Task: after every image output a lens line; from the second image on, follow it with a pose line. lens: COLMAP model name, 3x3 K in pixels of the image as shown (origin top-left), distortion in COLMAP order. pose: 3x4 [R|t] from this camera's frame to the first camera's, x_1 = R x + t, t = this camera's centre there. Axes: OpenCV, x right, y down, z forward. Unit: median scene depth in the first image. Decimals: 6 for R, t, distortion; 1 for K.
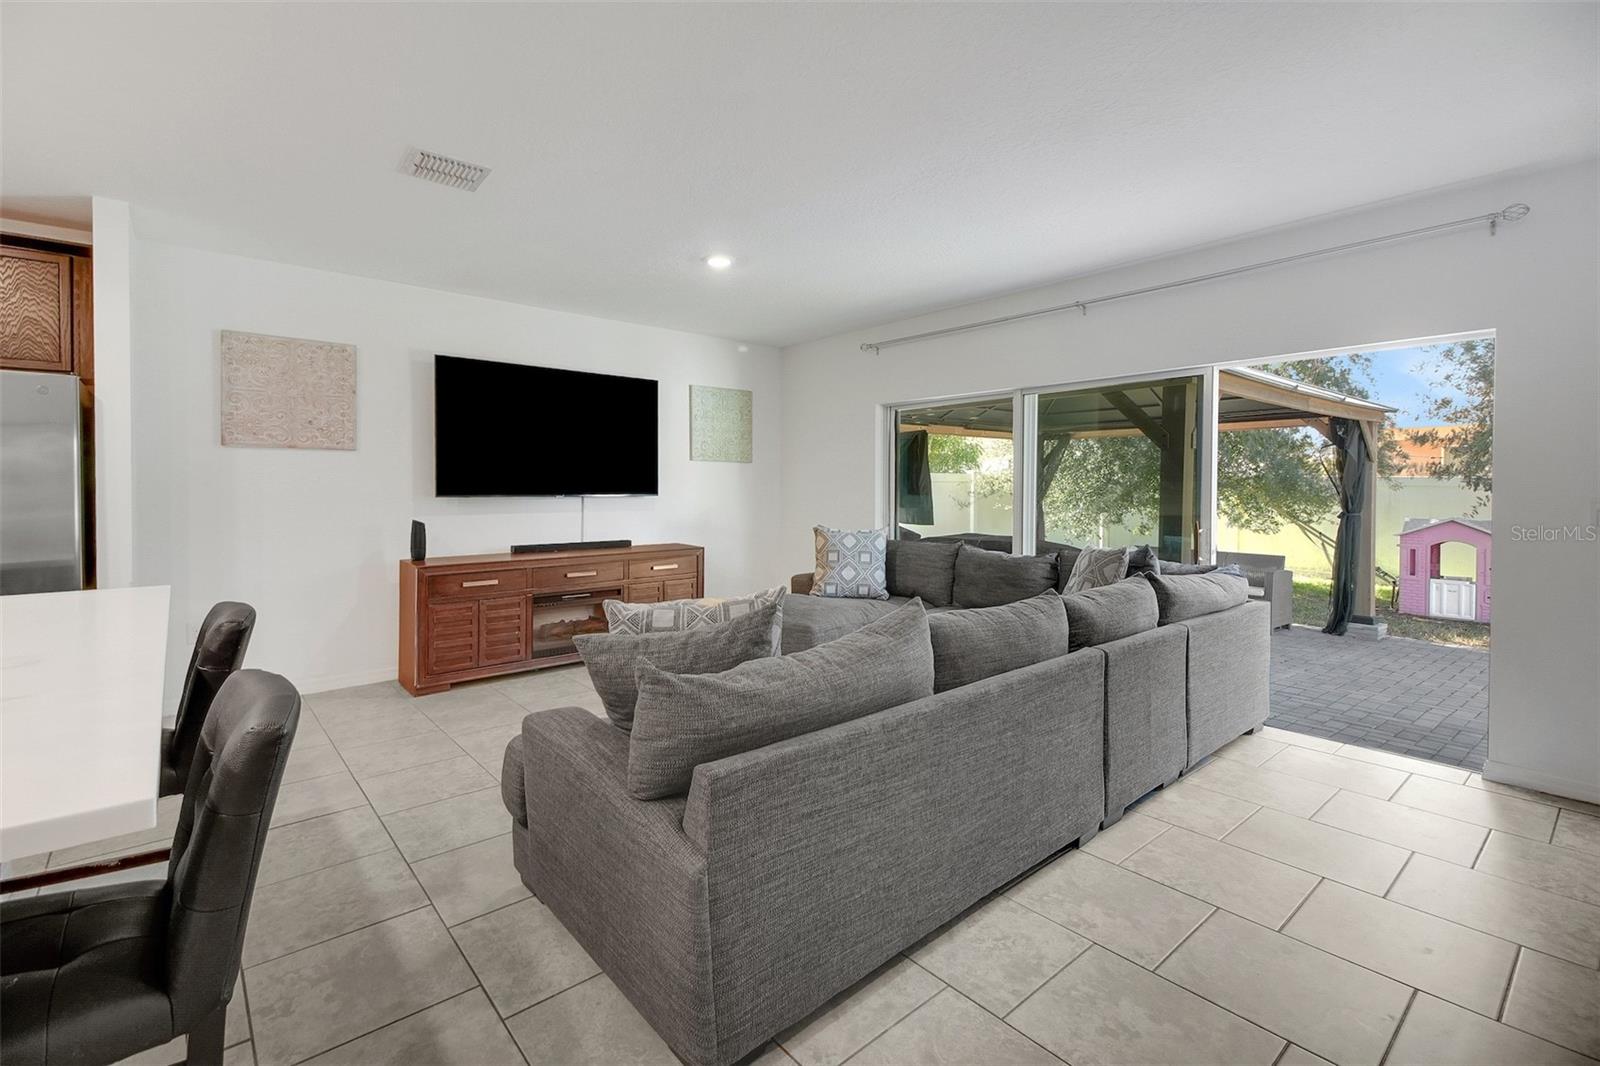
lens RADIAL K [[707.0, 0, 789.1], [0, 707.0, 497.7], [0, 0, 1]] dist [0.047239, -0.021506]
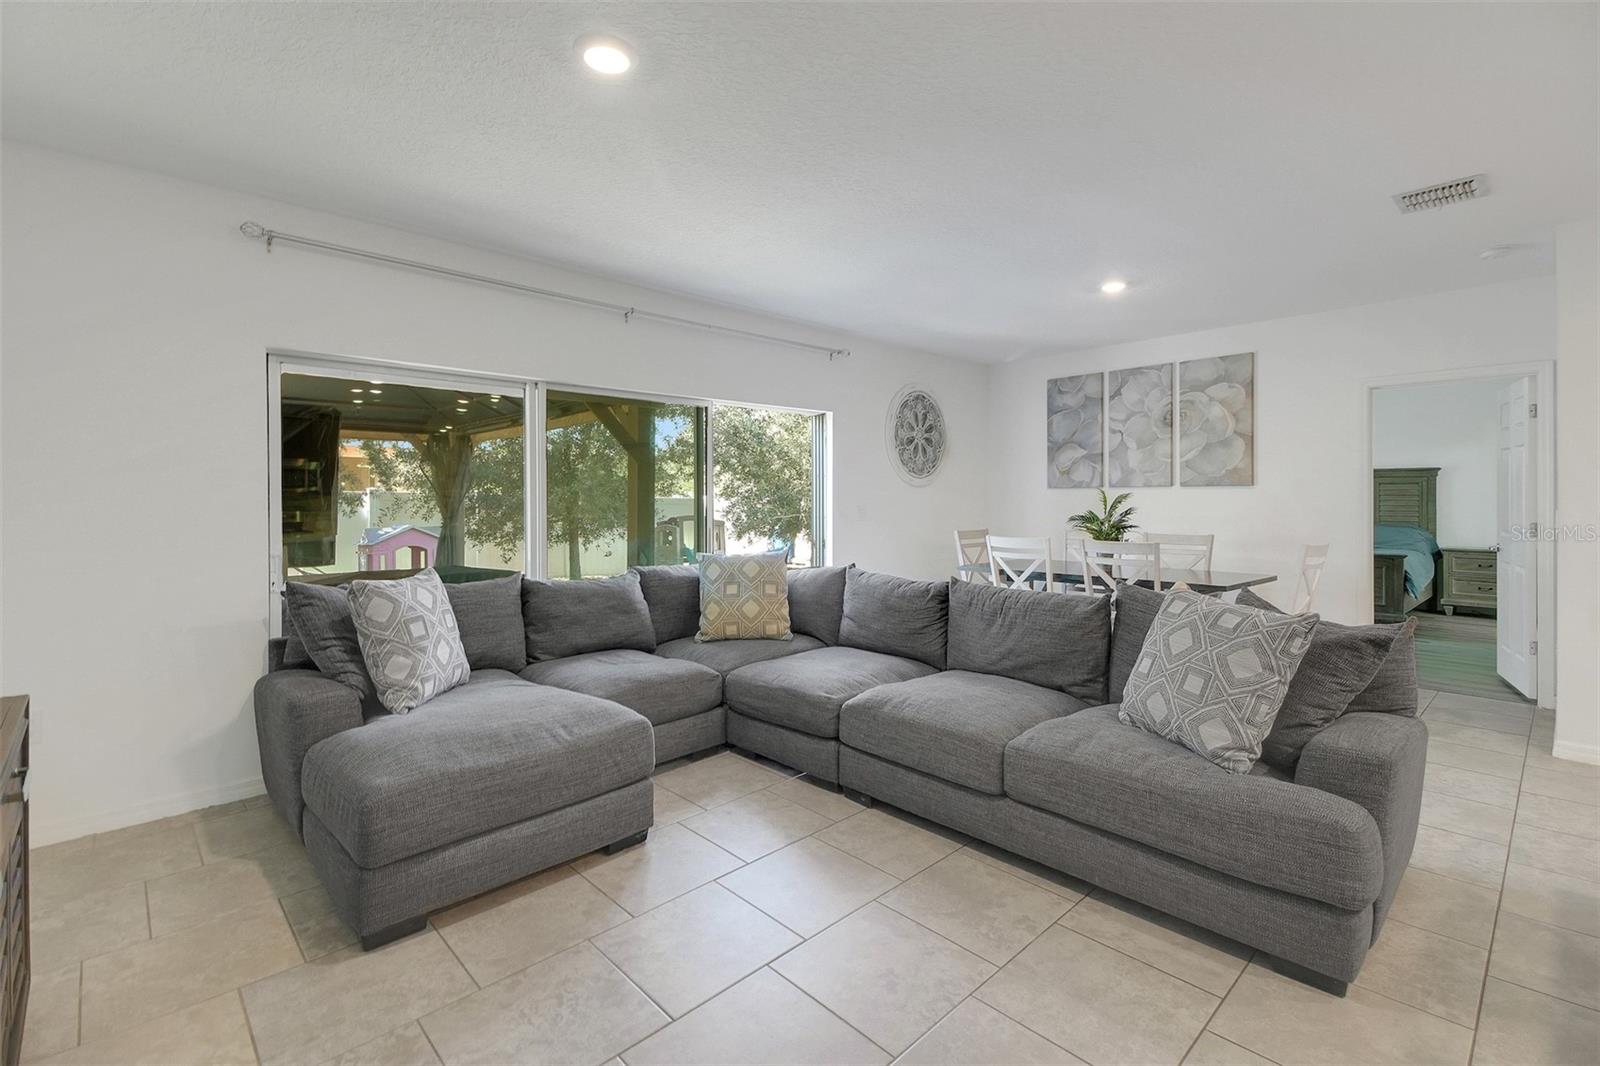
lens RADIAL K [[707.0, 0, 789.1], [0, 707.0, 497.7], [0, 0, 1]] dist [0.047239, -0.021506]
pose [[-0.051278, -0.001200, 0.998684, -0.569597], [0.017096, 0.999852, 0.002079, -0.013226], [-0.998538, 0.017180, -0.051249, 0.821799]]
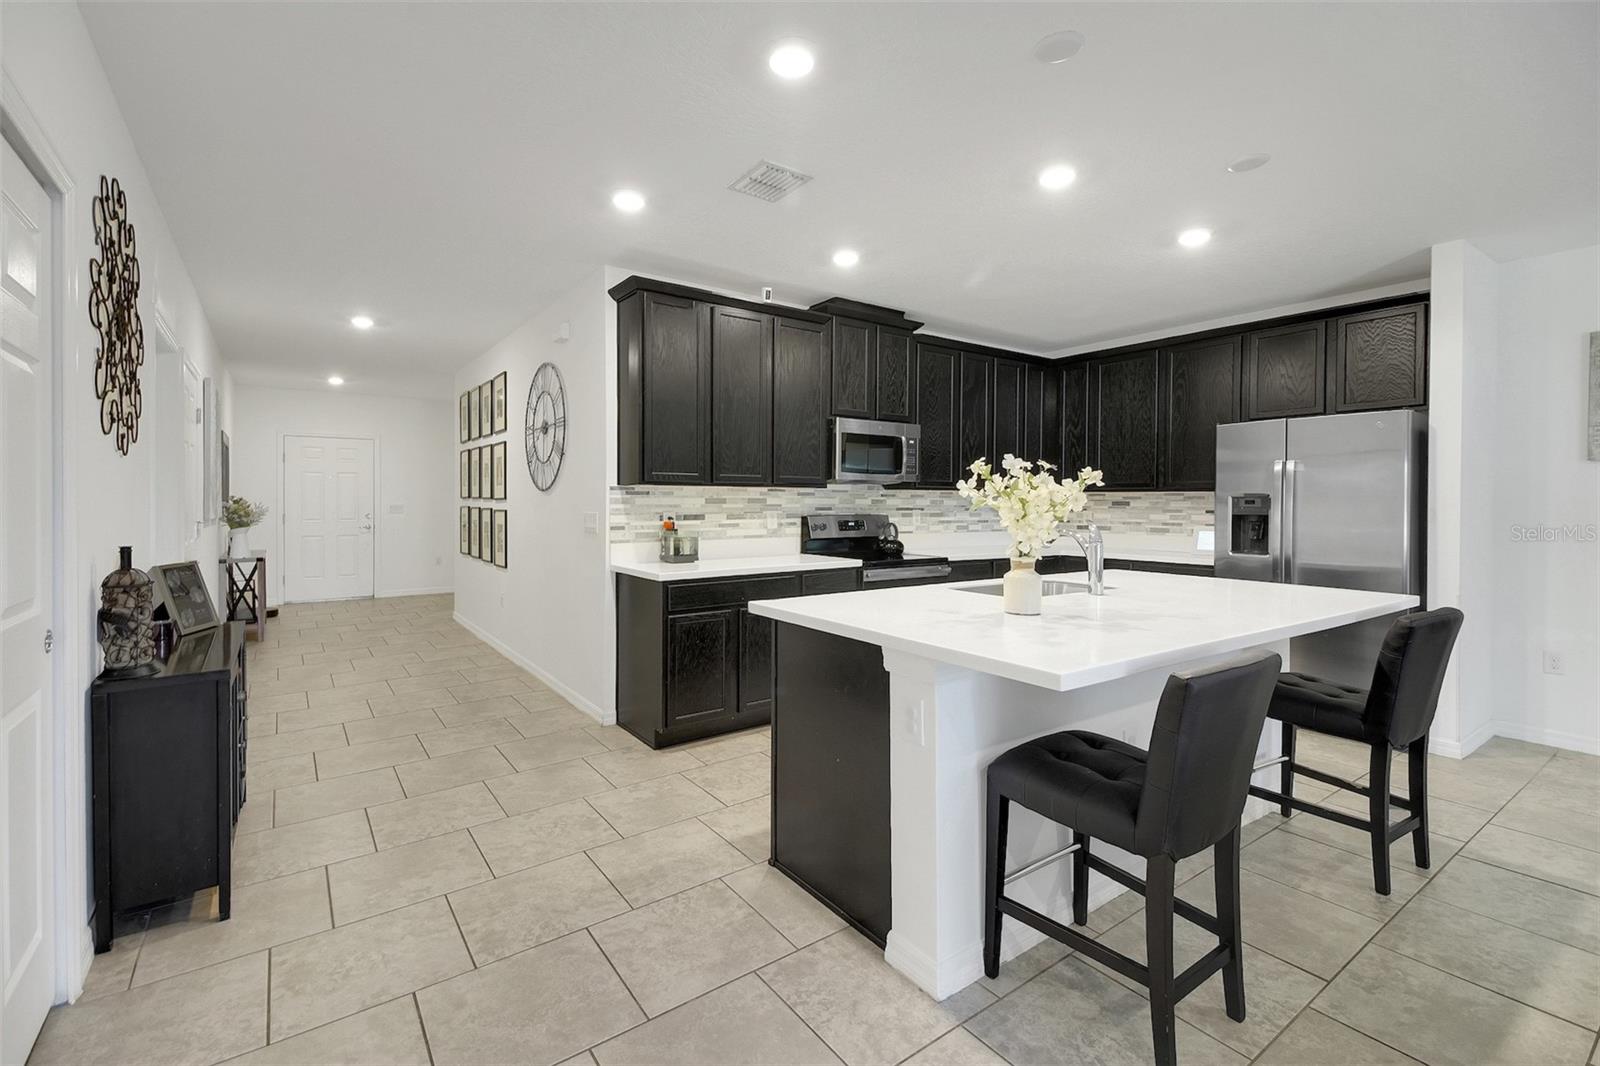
lens RADIAL K [[711.1, 0, 796.6], [0, 711.1, 511.8], [0, 0, 1]] dist [0.051202, -0.023572]
pose [[-0.071562, 0.014725, -0.997327, 0.169016], [-0.018667, 0.999696, 0.016099, -0.003872], [0.997261, 0.019769, -0.071265, 0.076669]]
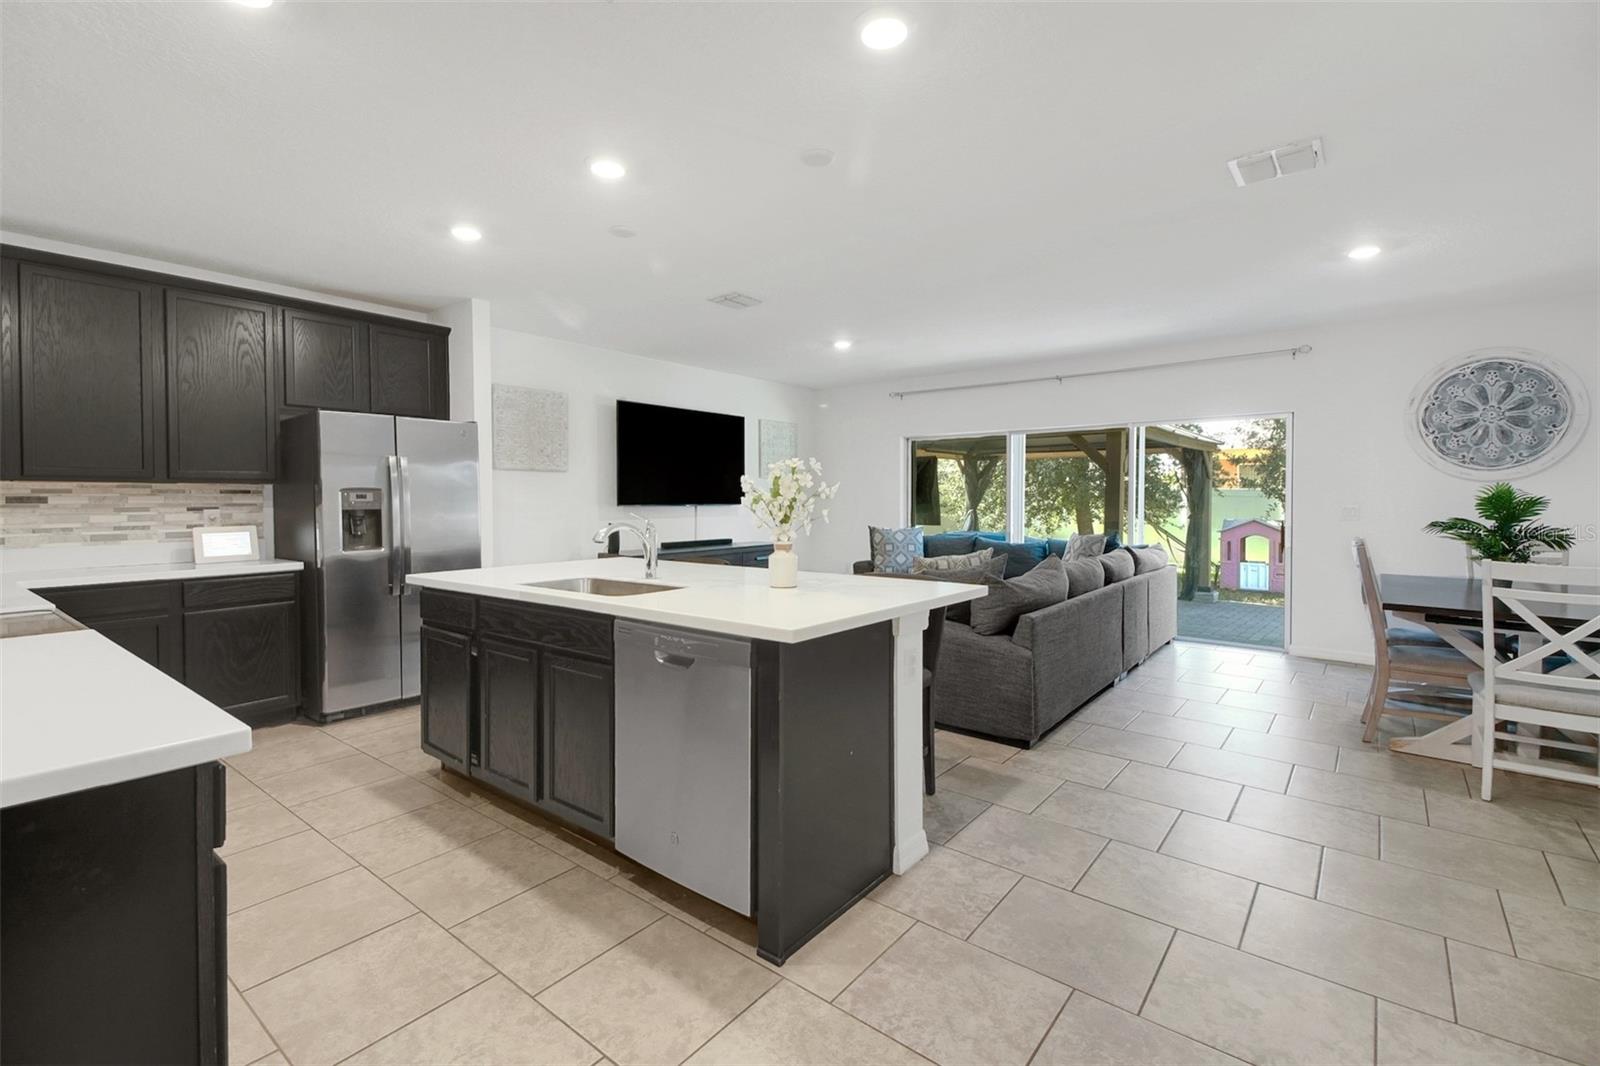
lens RADIAL K [[711.1, 0, 796.6], [0, 711.1, 511.8], [0, 0, 1]] dist [0.051202, -0.023572]
pose [[0.980848, -0.006926, 0.194653, -0.440315], [0.006205, 0.999971, 0.004312, 0.005998], [-0.194678, -0.003022, 0.980863, -0.393058]]
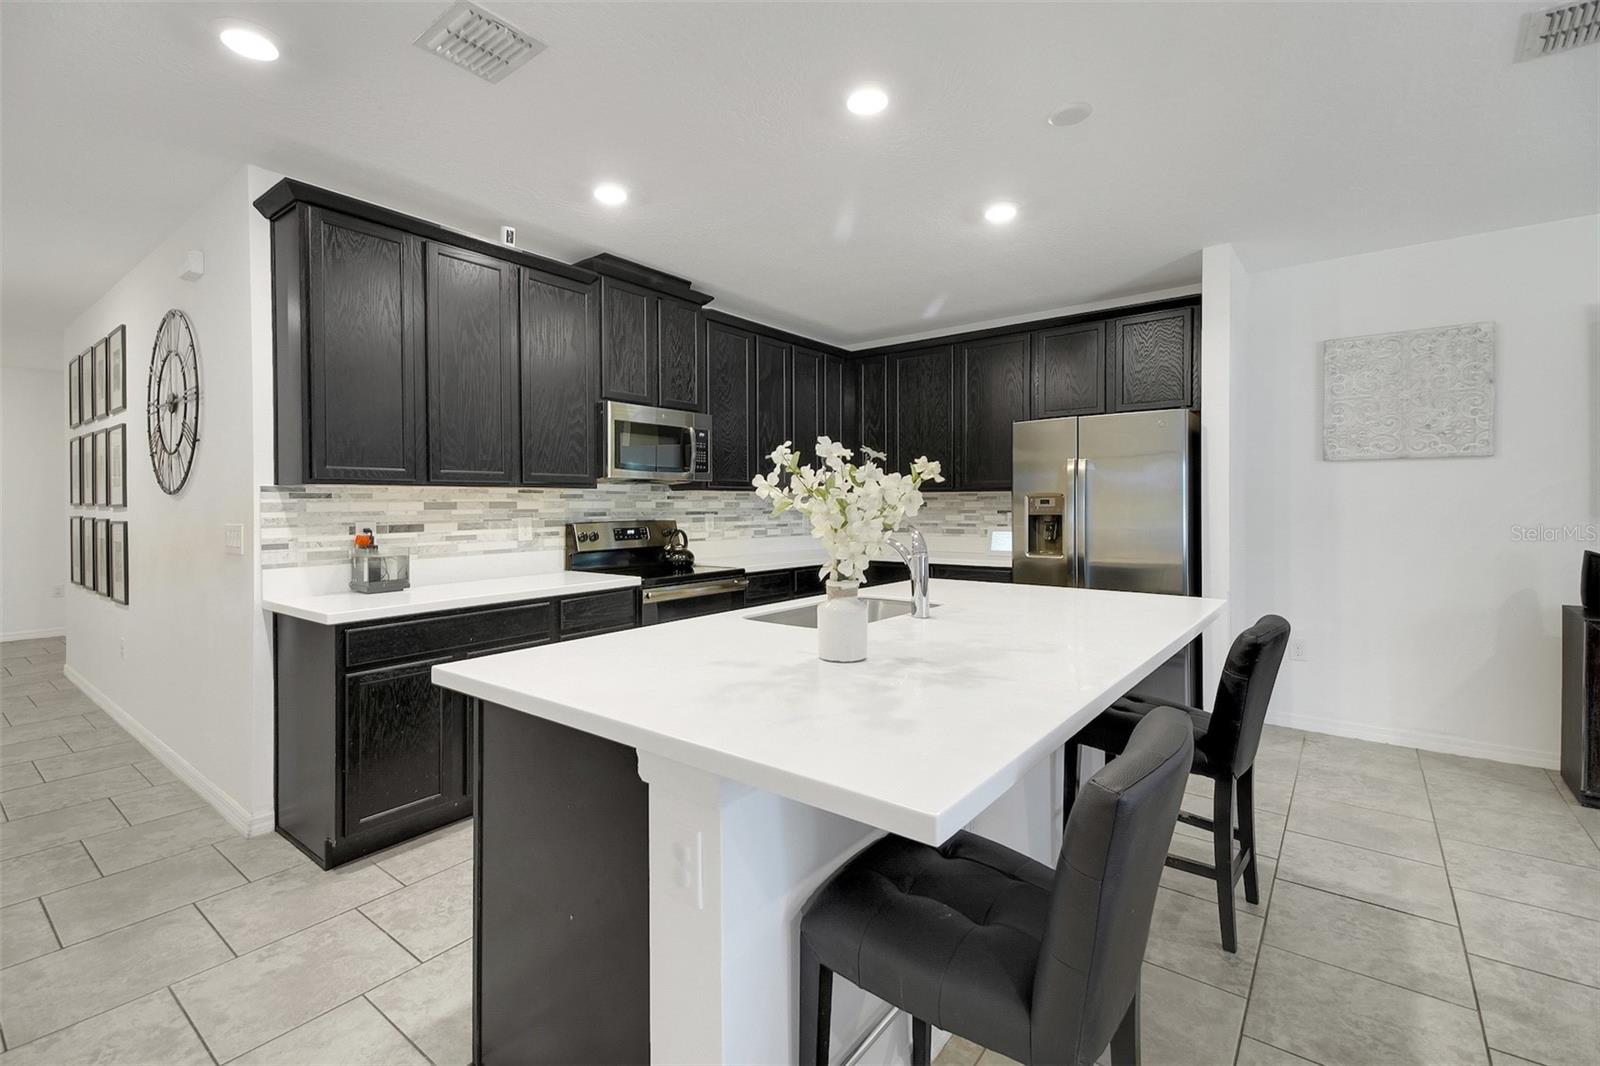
lens RADIAL K [[707.0, 0, 789.1], [0, 707.0, 497.7], [0, 0, 1]] dist [0.047239, -0.021506]
pose [[0.196287, -0.008795, -0.980507, 0.015325], [-0.009531, 0.999895, -0.010877, -0.004777], [0.980500, 0.011480, 0.196182, 0.100833]]
